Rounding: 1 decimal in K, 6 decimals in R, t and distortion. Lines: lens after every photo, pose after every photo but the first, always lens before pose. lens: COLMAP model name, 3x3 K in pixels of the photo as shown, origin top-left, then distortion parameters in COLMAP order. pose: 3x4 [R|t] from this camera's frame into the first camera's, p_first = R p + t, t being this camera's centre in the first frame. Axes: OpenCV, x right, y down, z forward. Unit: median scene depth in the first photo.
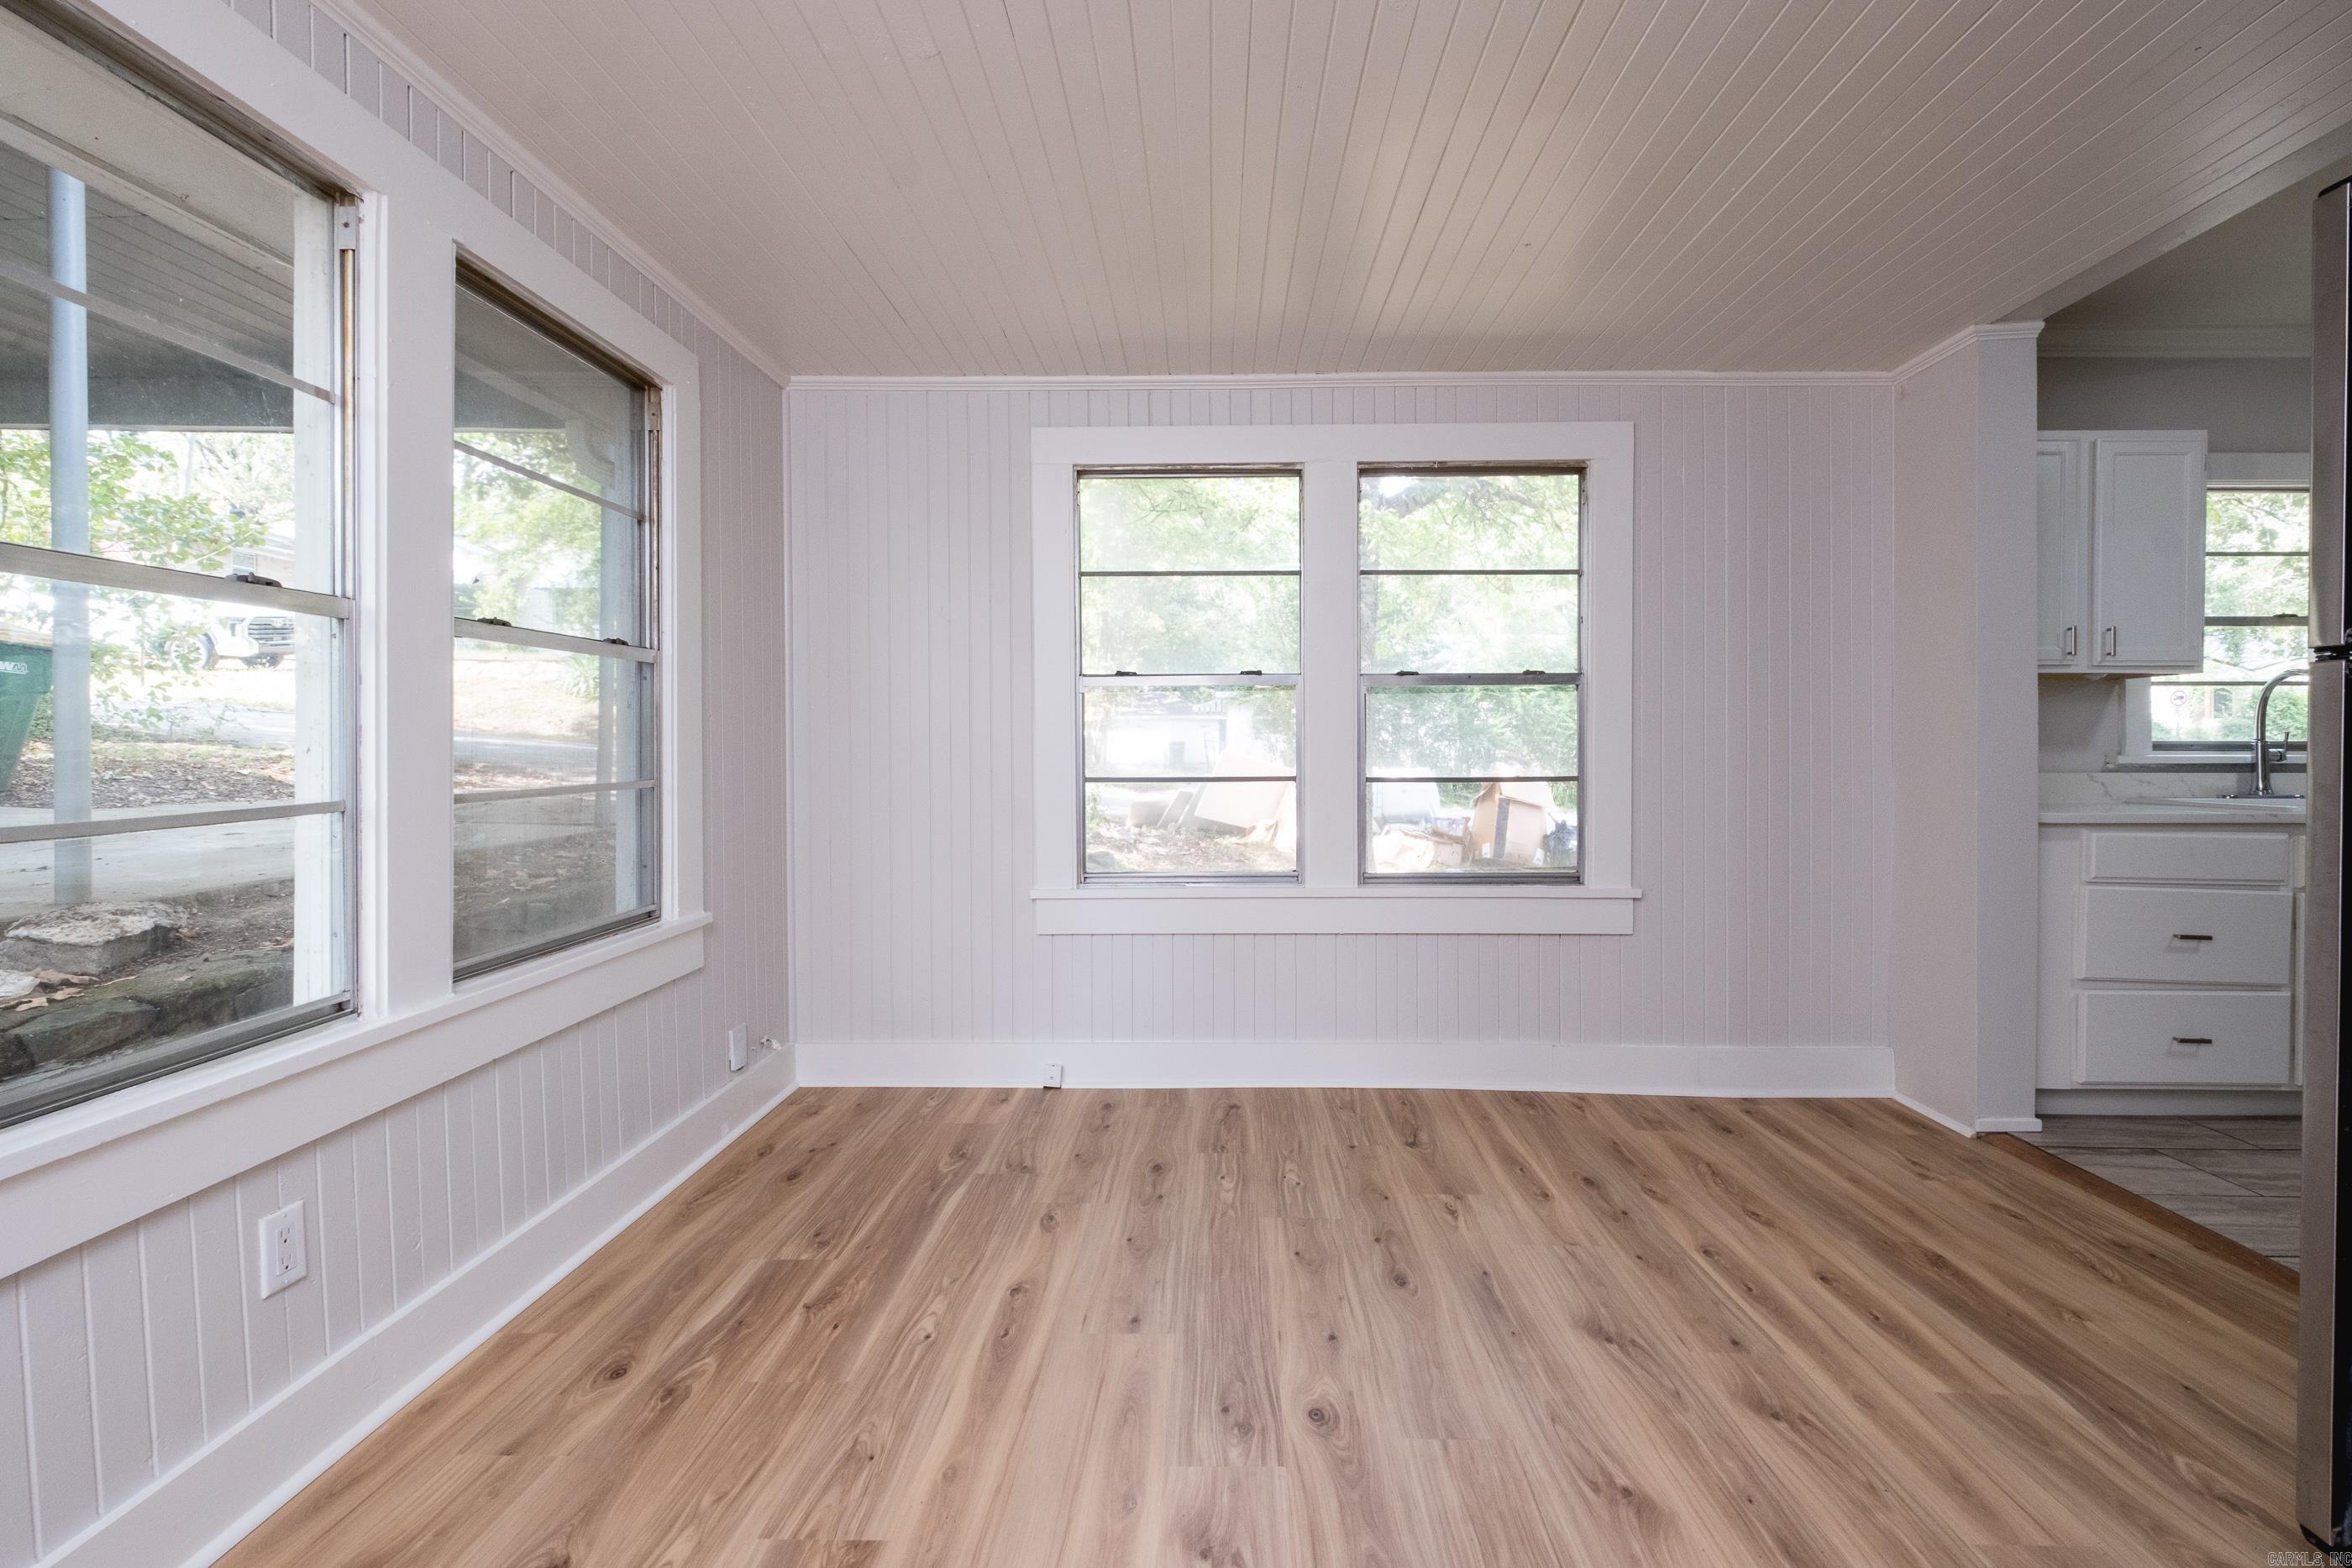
lens RADIAL K [[964.8, 0, 1249.3], [0, 964.8, 771.3], [0, 0, 1]] dist [-0.000862, -0.007052]
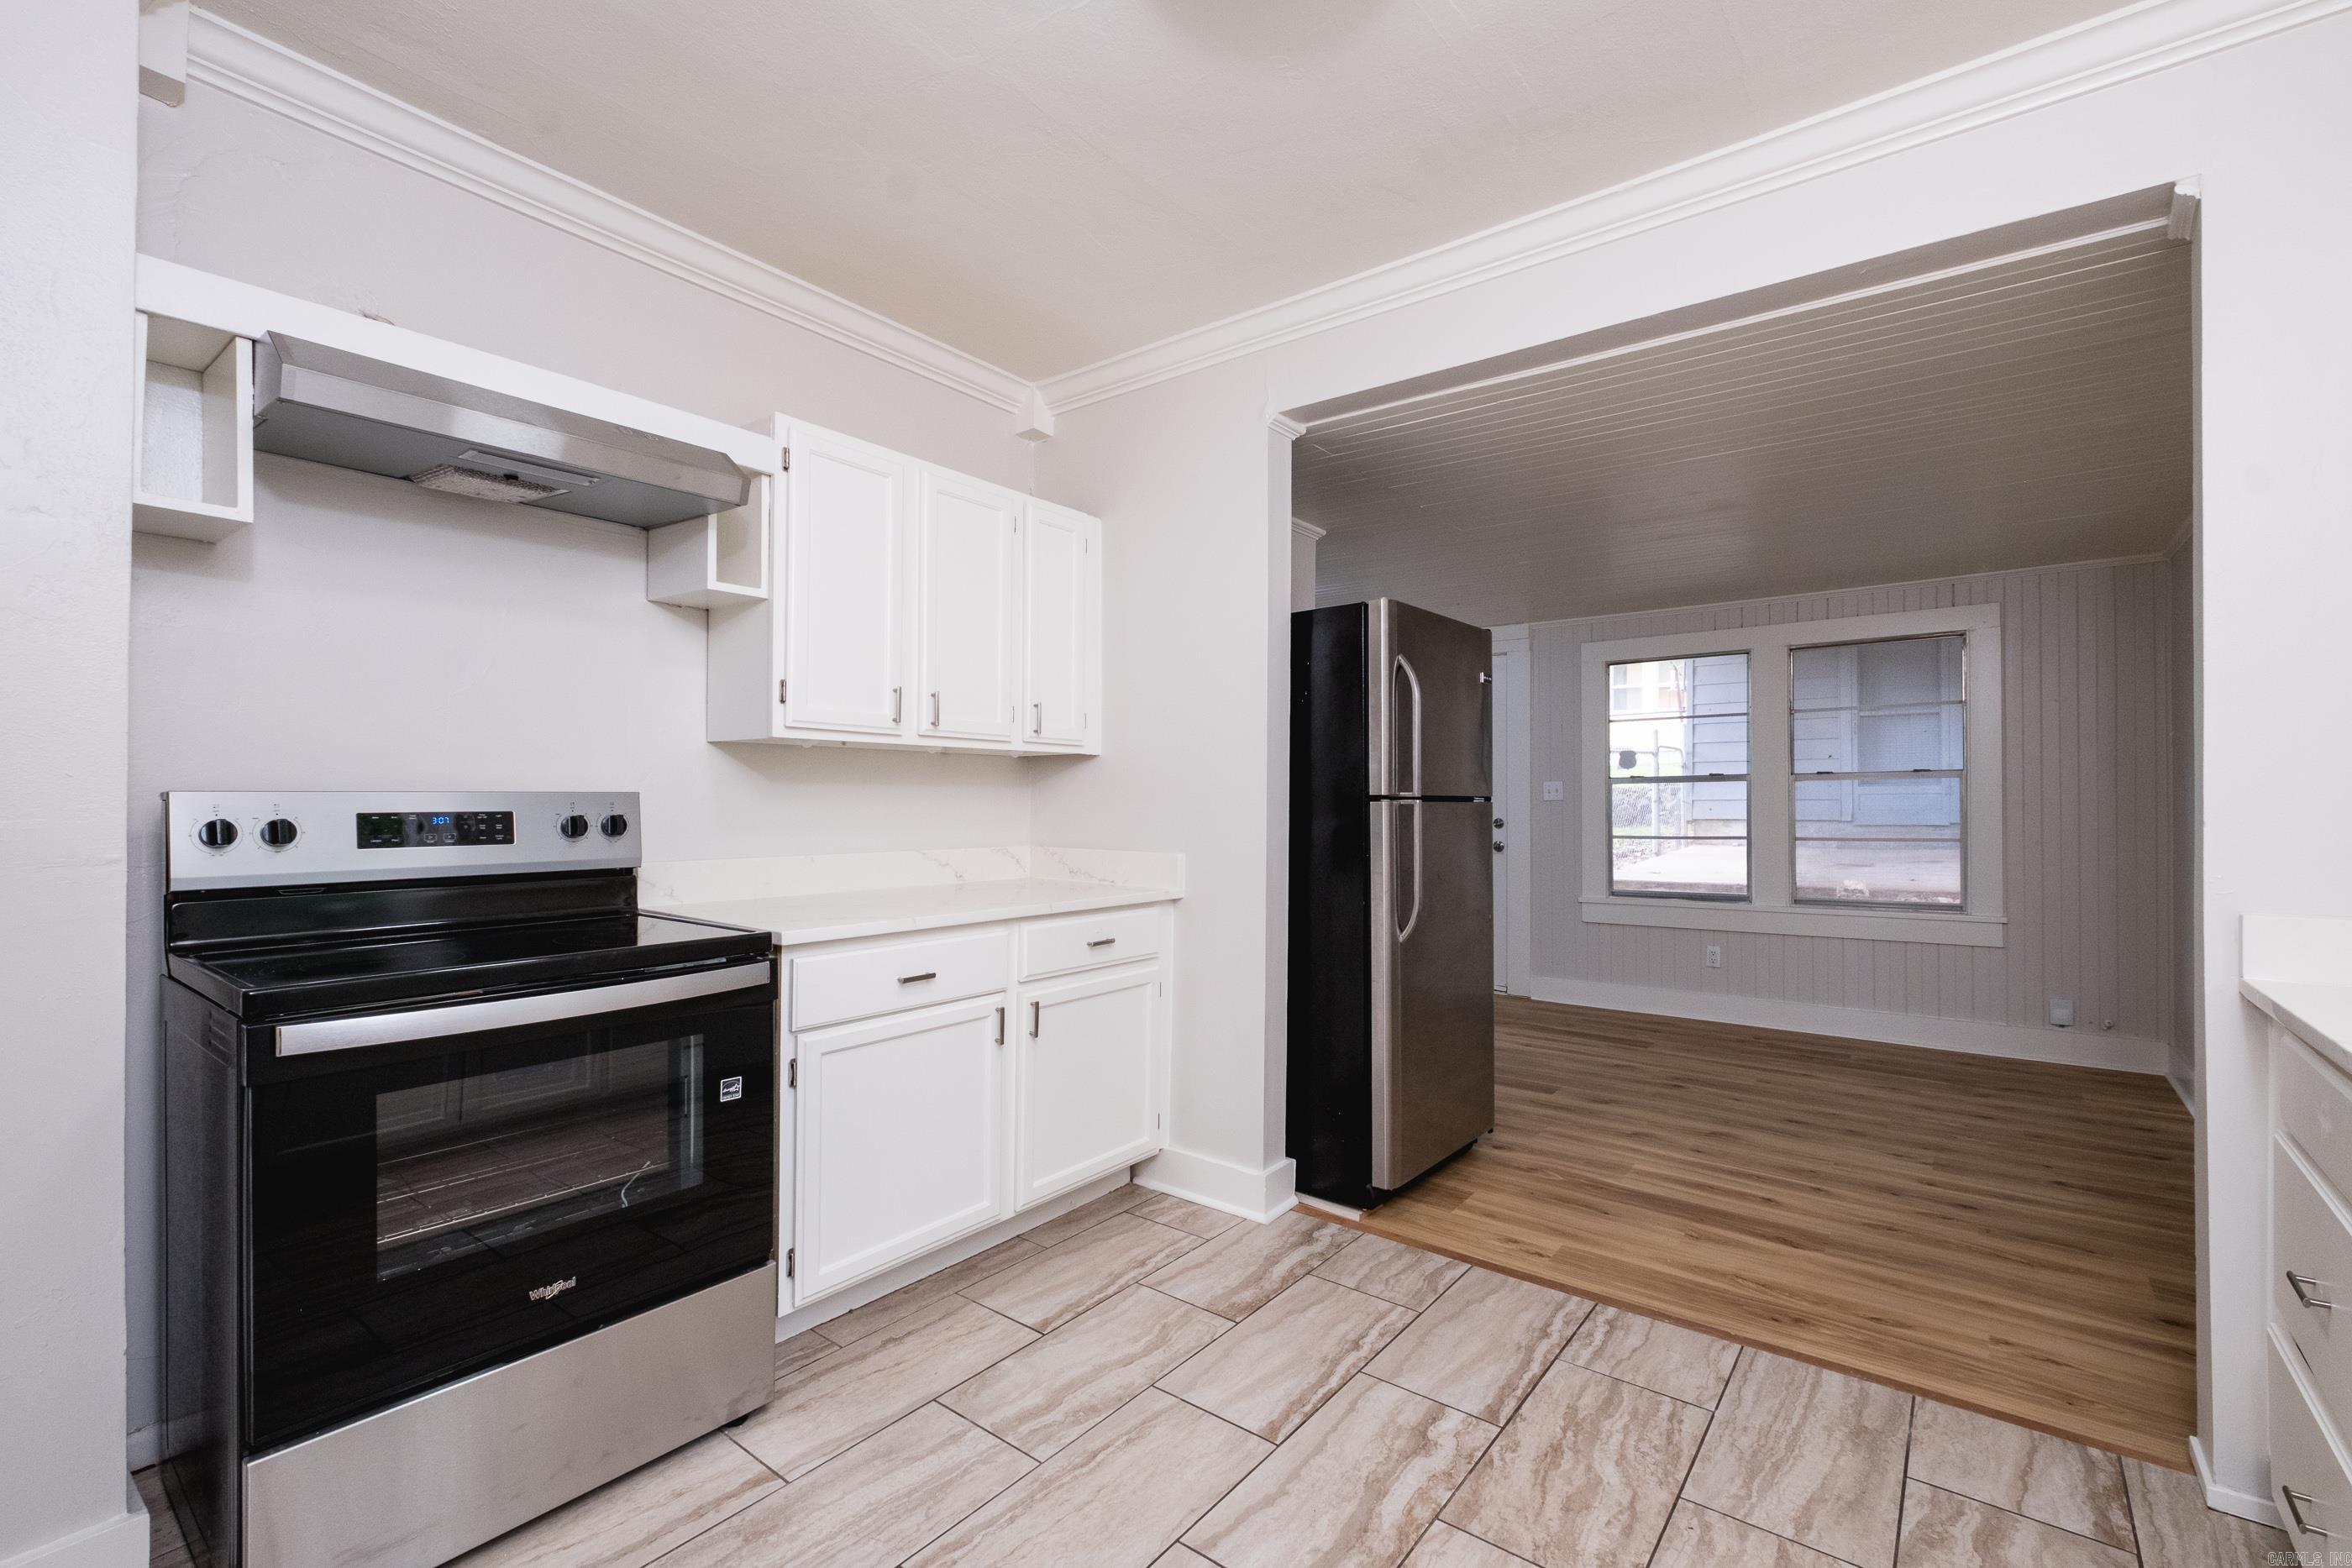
lens RADIAL K [[1069.4, 0, 1145.8], [0, 1069.4, 789.4], [0, 0, 1]] dist [-0.000454, -0.010172]
pose [[-0.608256, -0.004667, -0.793727, 1.853511], [-0.009245, 0.999957, 0.001206, -0.067059], [0.793687, 0.008071, -0.608273, 0.924853]]
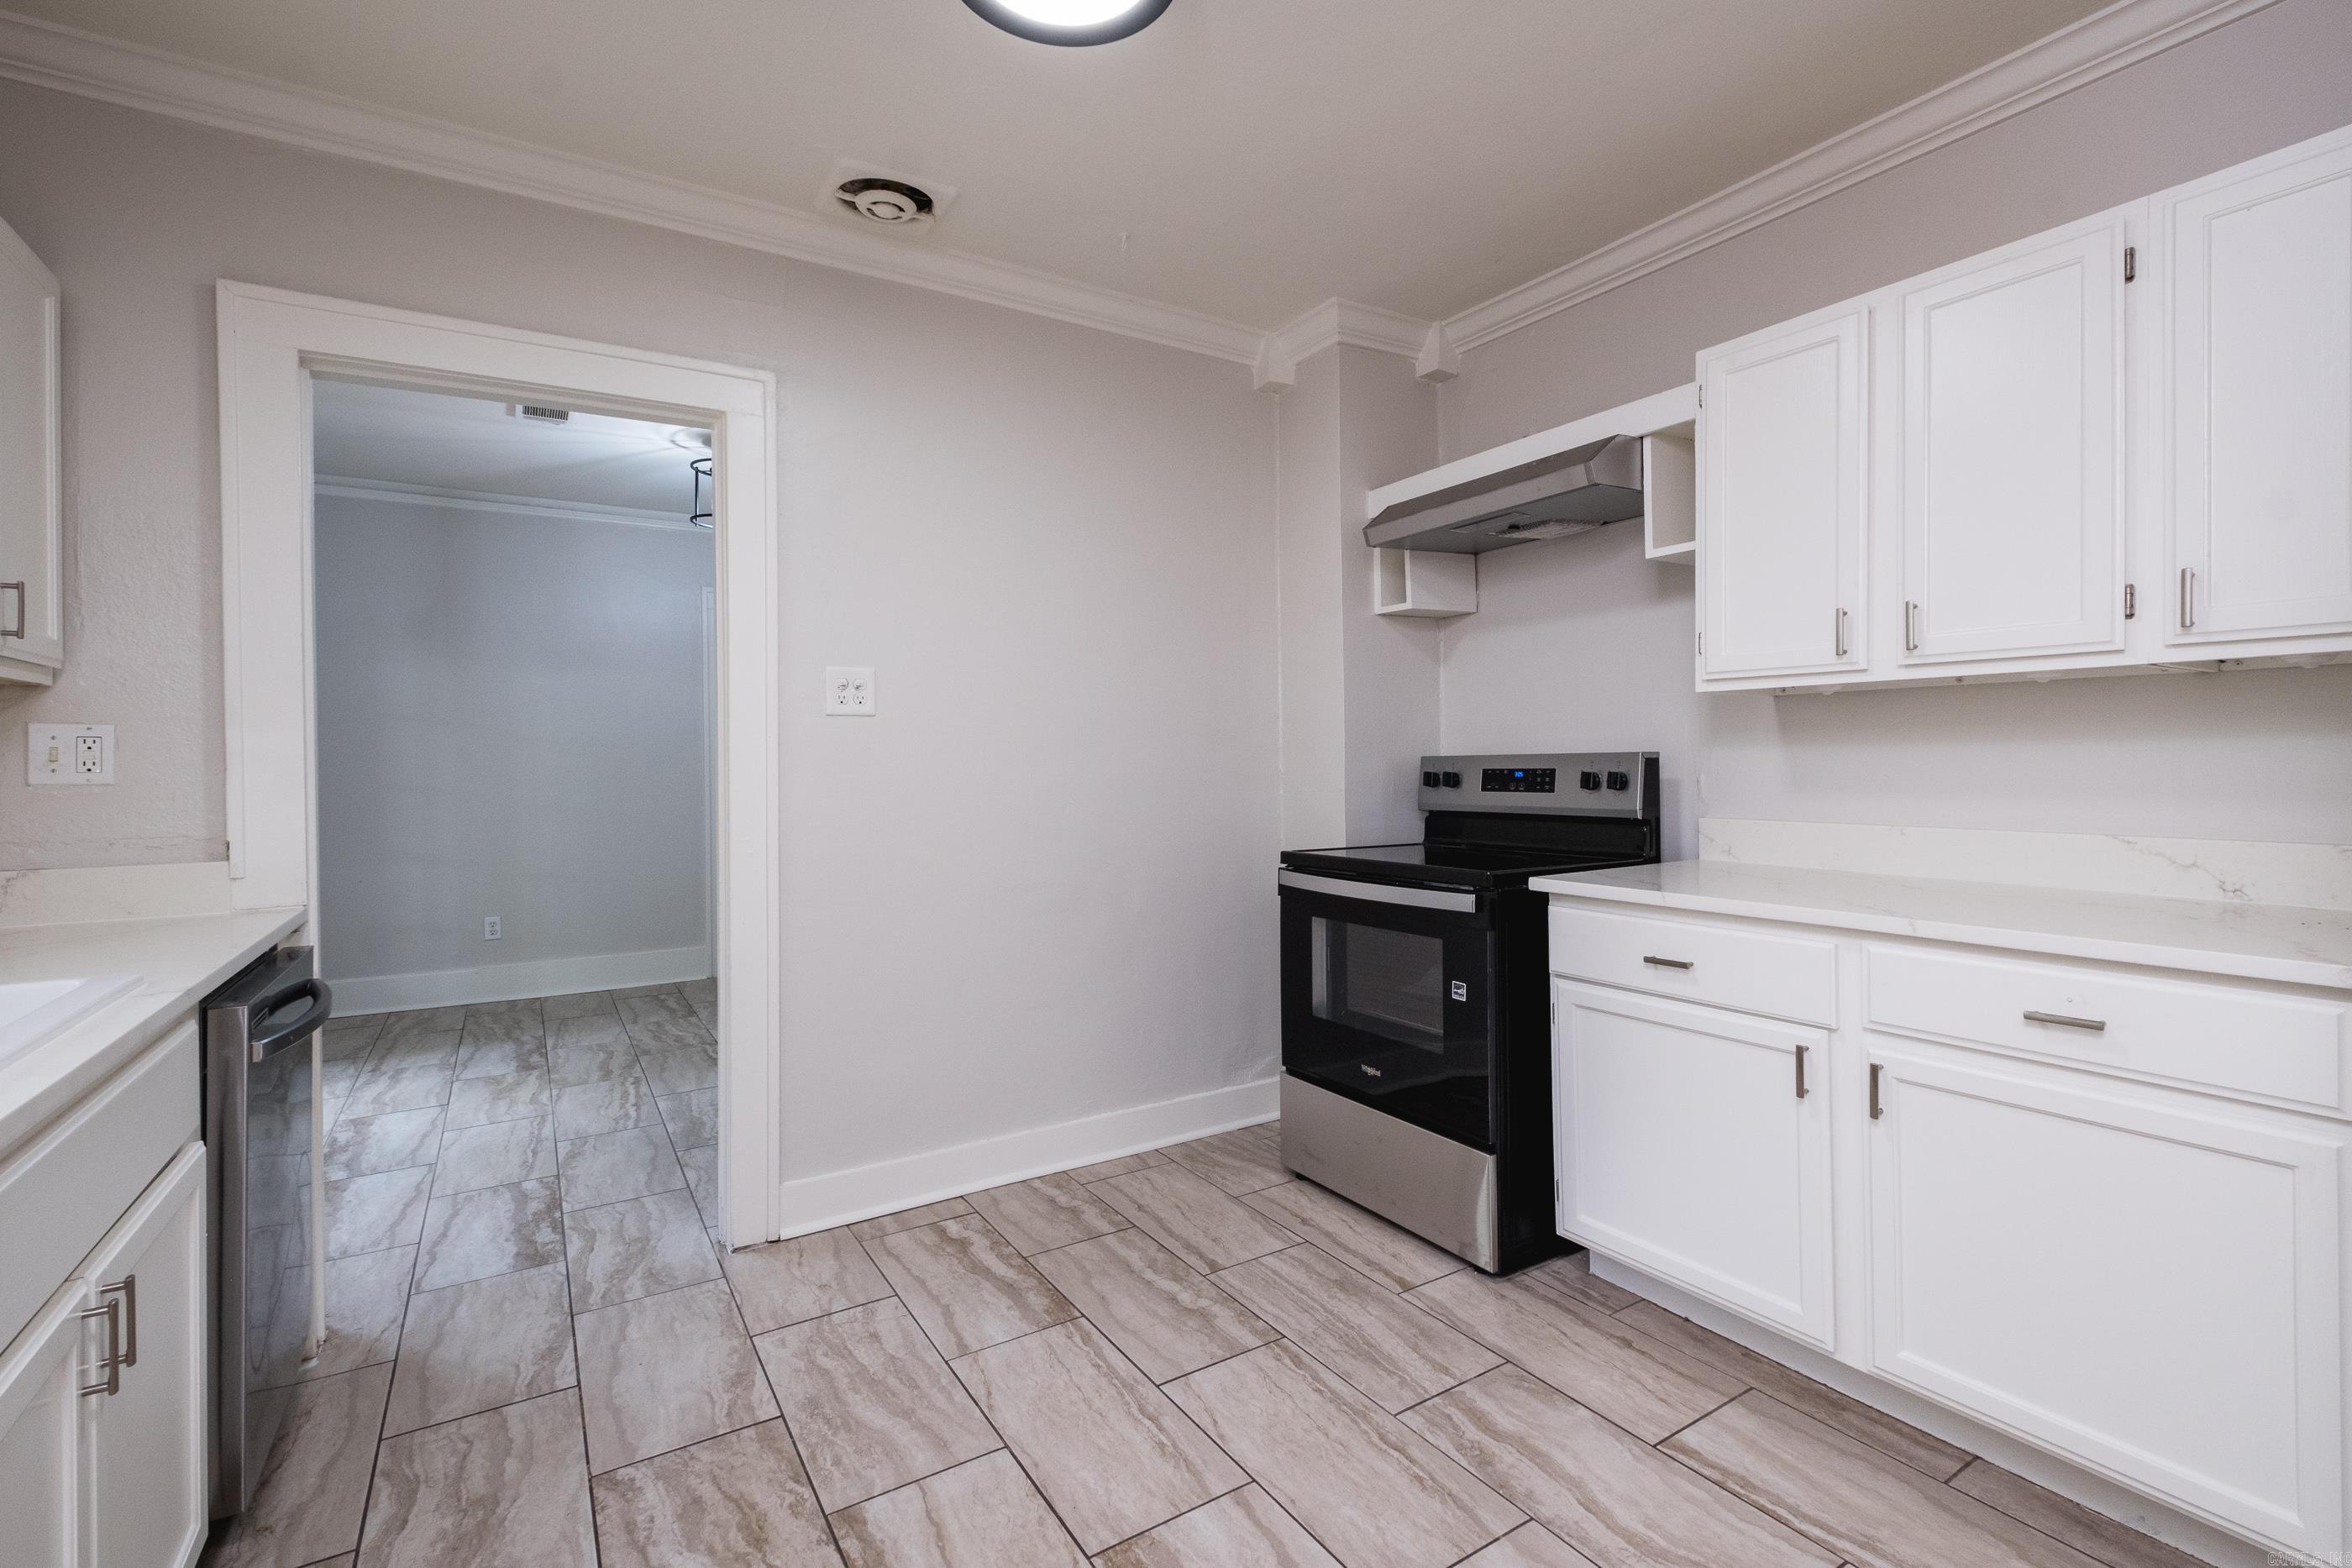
lens RADIAL K [[1027.3, 0, 1187.7], [0, 1027.3, 755.0], [0, 0, 1]] dist [0.012301, -0.008639]
pose [[-0.548149, 0.014905, 0.836248, 0.775386], [0.021316, 0.999765, -0.003847, -0.062110], [-0.836109, 0.015717, -0.548338, 0.931575]]
